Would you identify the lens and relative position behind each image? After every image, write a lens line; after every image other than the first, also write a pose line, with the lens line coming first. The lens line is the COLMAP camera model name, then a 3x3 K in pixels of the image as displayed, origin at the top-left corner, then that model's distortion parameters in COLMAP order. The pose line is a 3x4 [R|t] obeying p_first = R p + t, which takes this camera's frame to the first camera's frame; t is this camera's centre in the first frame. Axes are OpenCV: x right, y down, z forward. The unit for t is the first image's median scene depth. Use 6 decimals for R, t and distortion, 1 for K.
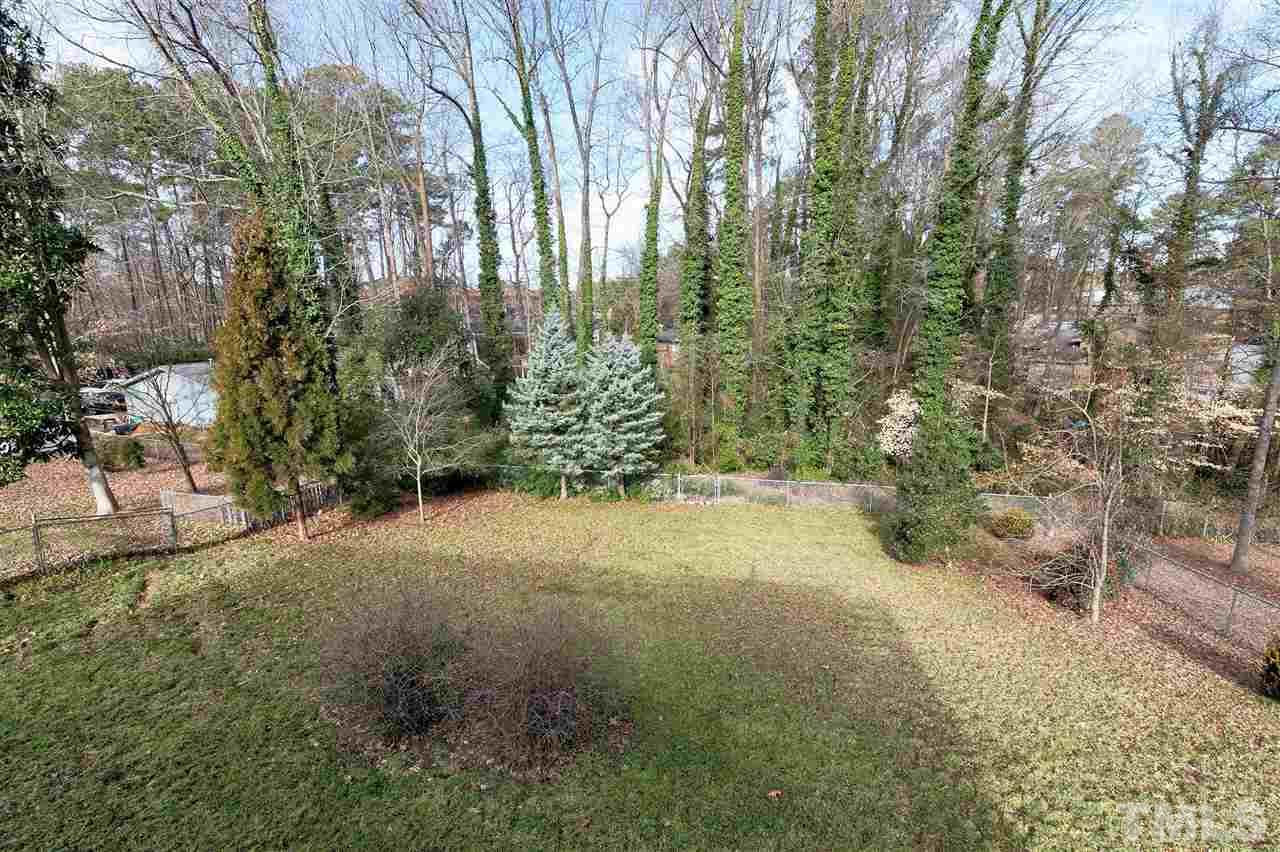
lens RADIAL K [[583.2, 0, 634.8], [0, 583.2, 429.3], [0, 0, 1]] dist [0.007616, 0.000407]
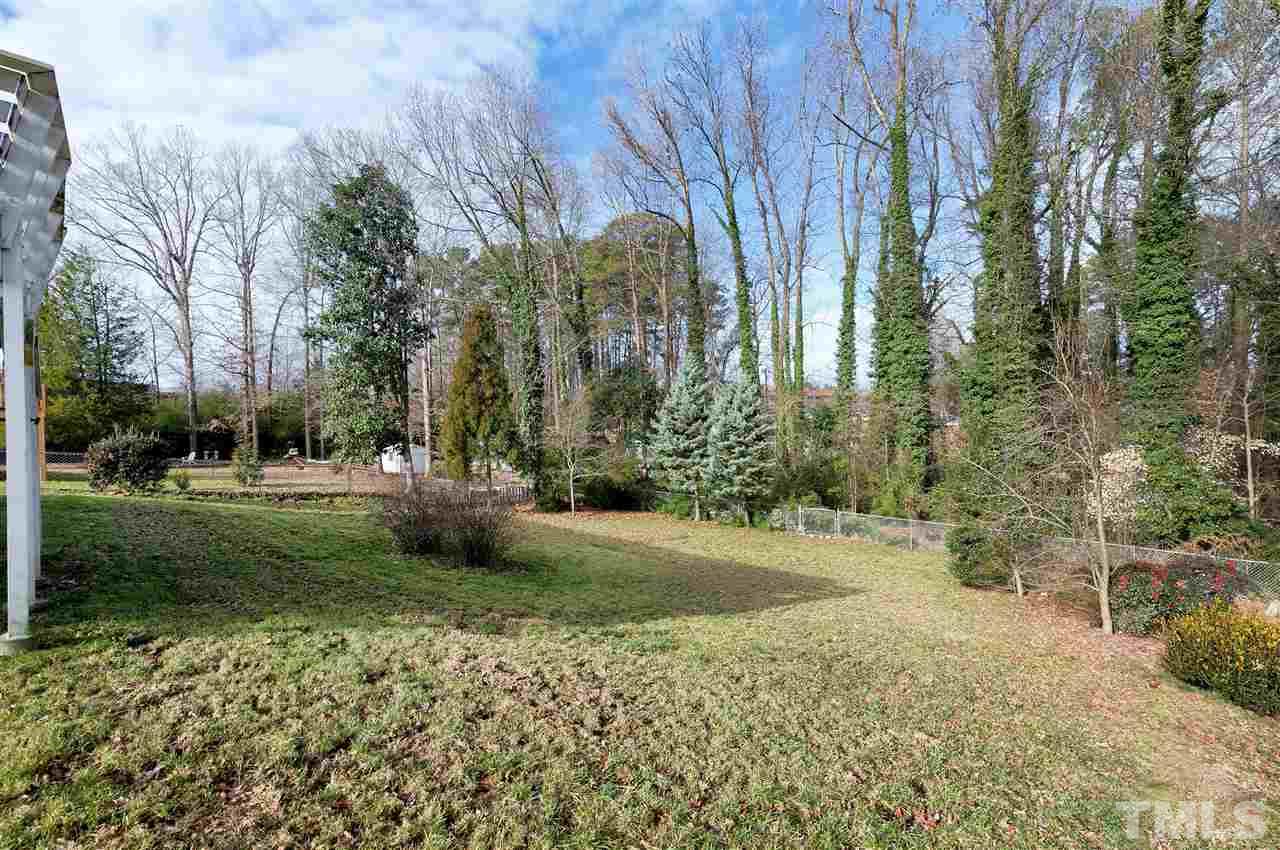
lens RADIAL K [[594.4, 0, 638.5], [0, 594.4, 437.1], [0, 0, 1]] dist [-0.000873, 0.000063]
pose [[0.857797, 0.006517, -0.513948, 0.319797], [-0.097387, 0.983868, -0.150066, 0.122280], [0.504679, 0.178777, 0.844593, -0.053795]]
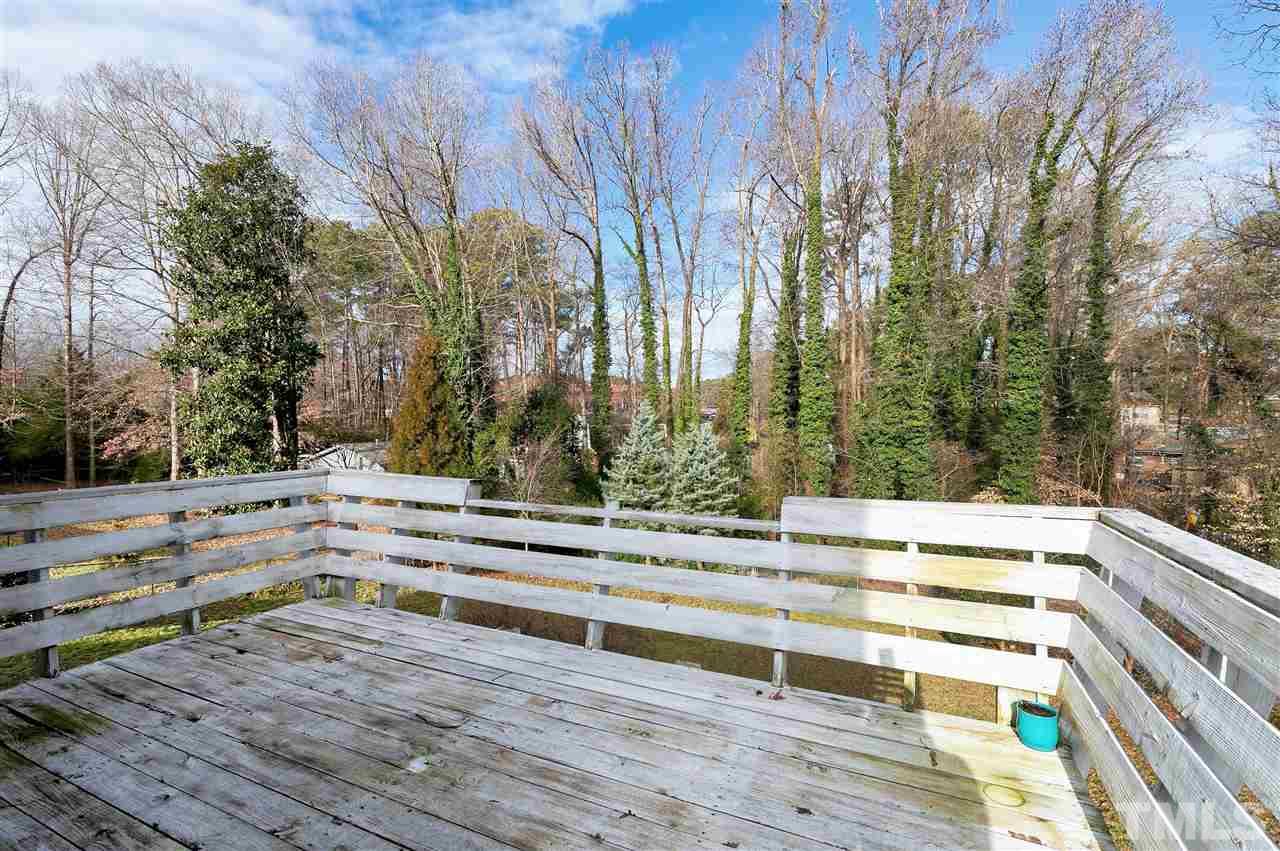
lens RADIAL K [[583.2, 0, 634.8], [0, 583.2, 428.8], [0, 0, 1]] dist [0.007616, 0.000407]
pose [[0.980291, 0.023485, -0.196159, 0.058343], [-0.054923, 0.986164, -0.156409, 0.026810], [0.189772, 0.164100, 0.968017, -0.119478]]
